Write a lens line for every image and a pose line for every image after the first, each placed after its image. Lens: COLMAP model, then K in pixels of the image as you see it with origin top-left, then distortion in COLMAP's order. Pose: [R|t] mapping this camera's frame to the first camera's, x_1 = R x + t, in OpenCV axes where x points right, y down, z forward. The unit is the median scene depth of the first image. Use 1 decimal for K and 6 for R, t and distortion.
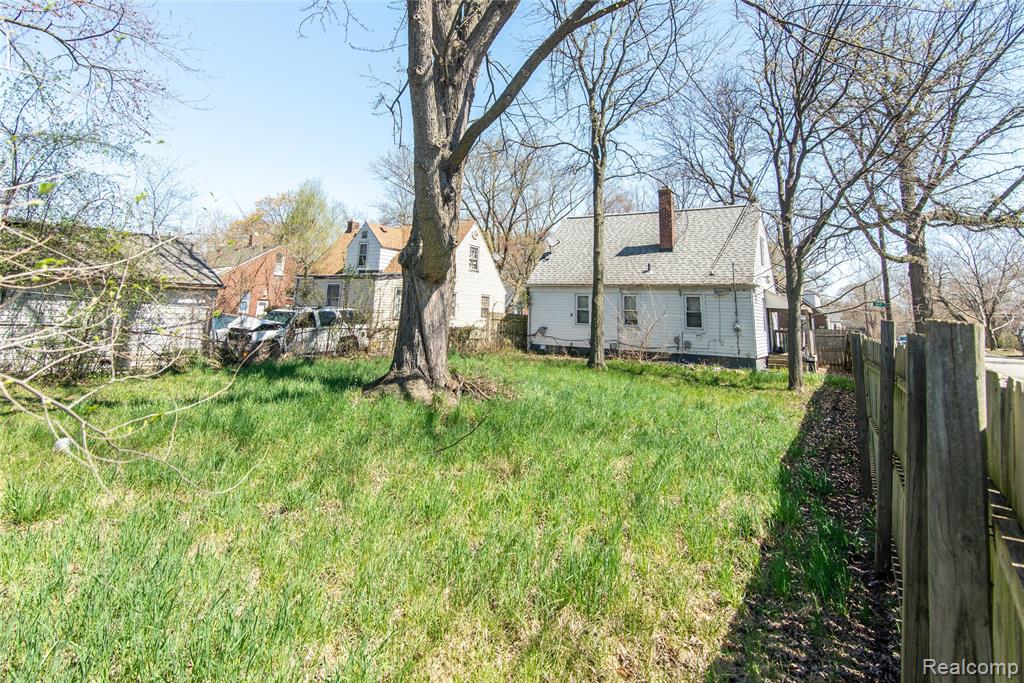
lens RADIAL K [[511.7, 0, 512.0], [0, 511.7, 341.5], [0, 0, 1]] dist [0.005320, 0.001119]
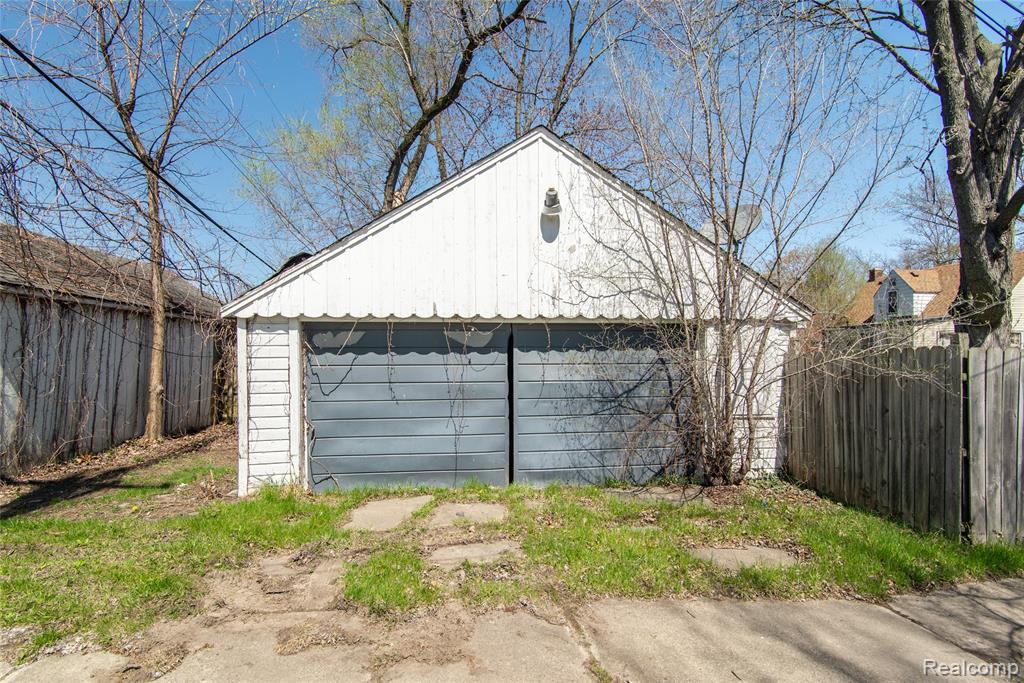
lens RADIAL K [[511.7, 0, 512.0], [0, 511.7, 341.5], [0, 0, 1]] dist [0.005320, 0.001119]
pose [[0.621389, -0.073700, -0.780028, 0.082101], [-0.004677, 0.995199, -0.097756, 0.038151], [0.783488, 0.064393, 0.618062, -0.543476]]
